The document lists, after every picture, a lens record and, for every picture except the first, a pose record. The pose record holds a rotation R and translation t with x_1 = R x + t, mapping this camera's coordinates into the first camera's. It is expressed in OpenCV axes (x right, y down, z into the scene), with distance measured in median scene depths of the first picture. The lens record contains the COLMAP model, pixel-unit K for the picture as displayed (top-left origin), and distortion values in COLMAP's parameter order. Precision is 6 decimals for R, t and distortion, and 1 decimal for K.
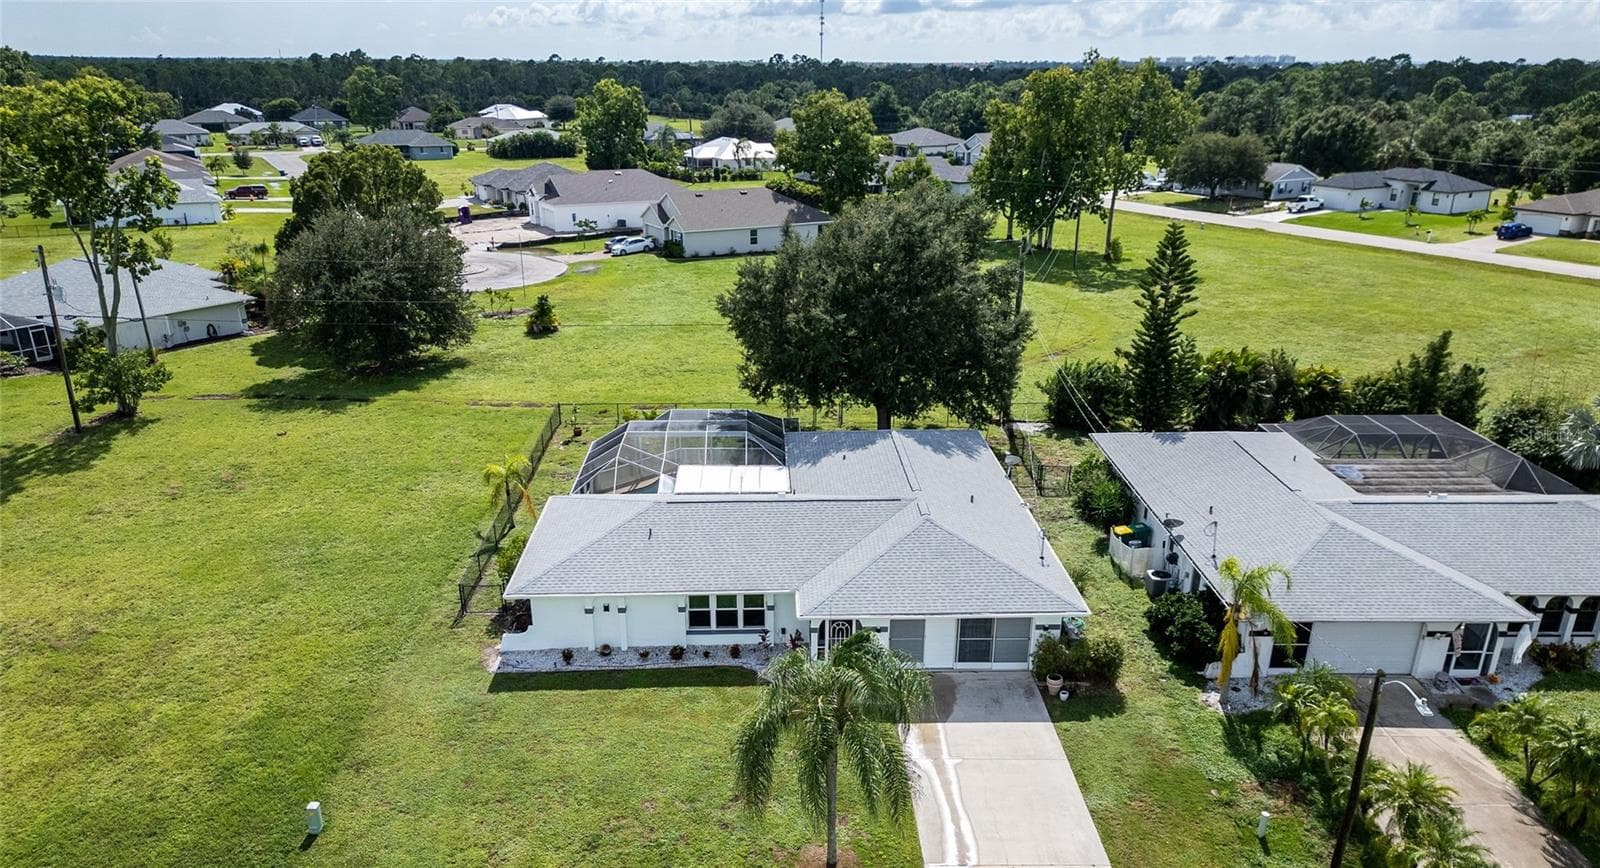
lens RADIAL K [[1096.6, 0, 739.1], [0, 1096.6, 486.4], [0, 0, 1]] dist [0.023576, -0.000747]
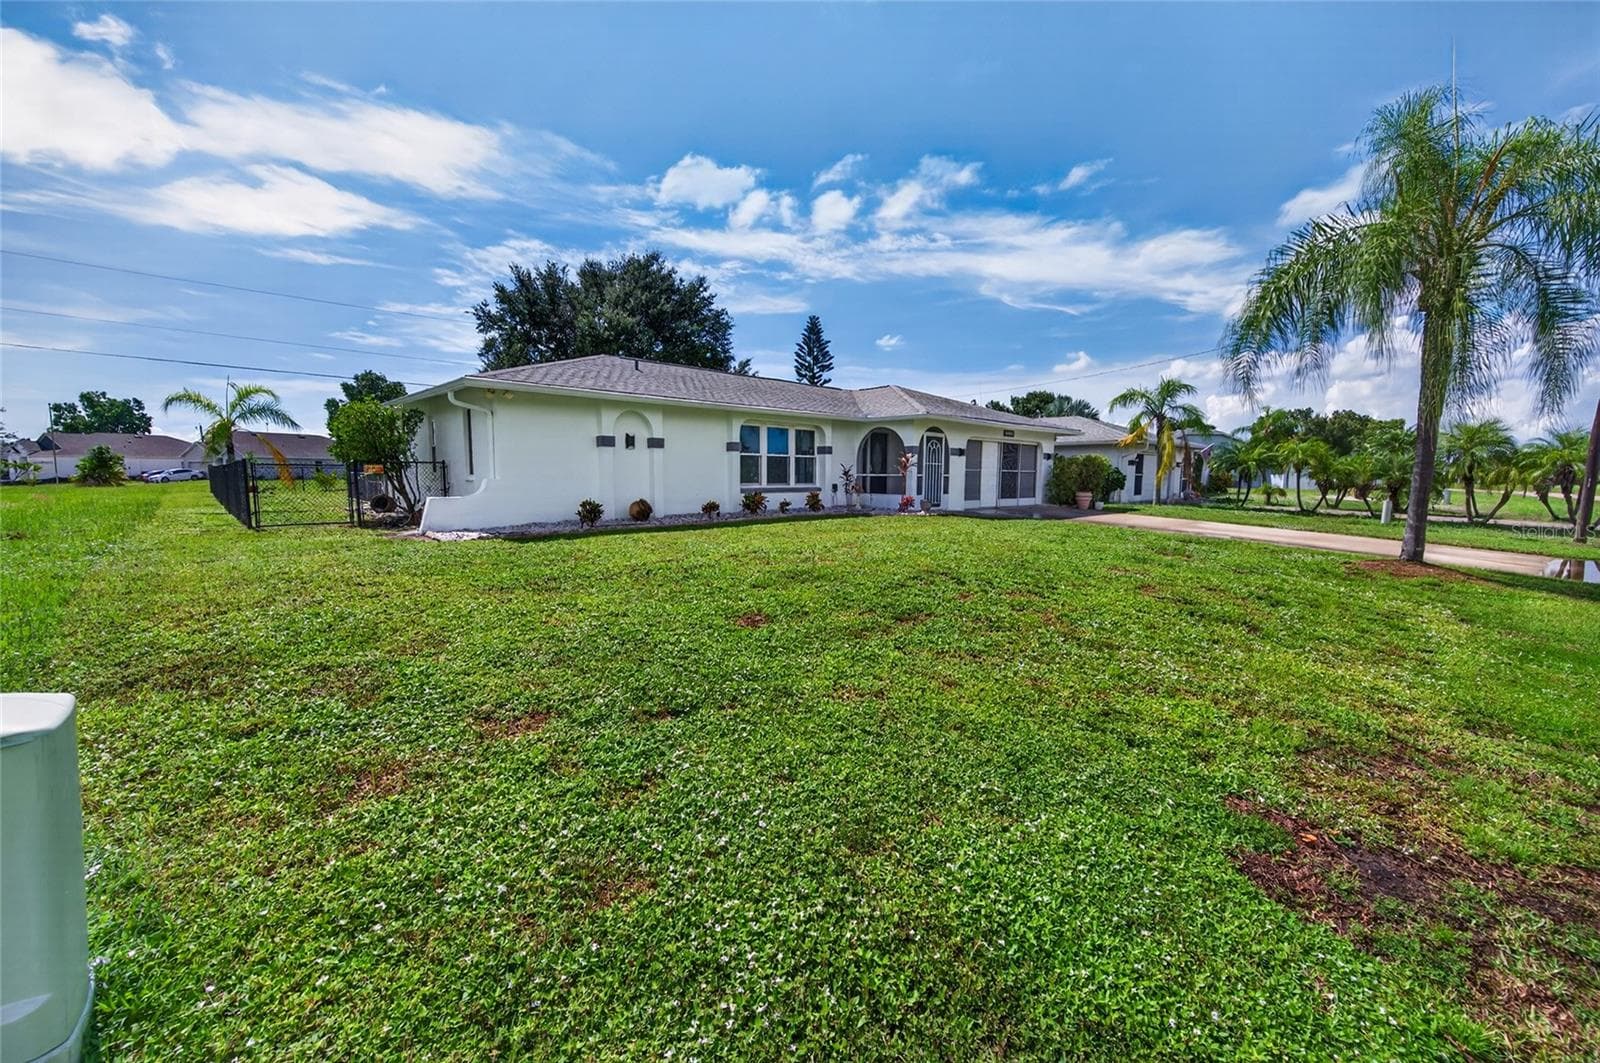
lens RADIAL K [[636.8, 0, 811.1], [0, 636.8, 534.9], [0, 0, 1]] dist [0.000410, 0.000050]
pose [[0.724427, -0.060981, 0.686649, -0.273019], [0.228163, 0.961148, -0.155357, 0.223415], [-0.650498, 0.269213, 0.710195, 0.687746]]
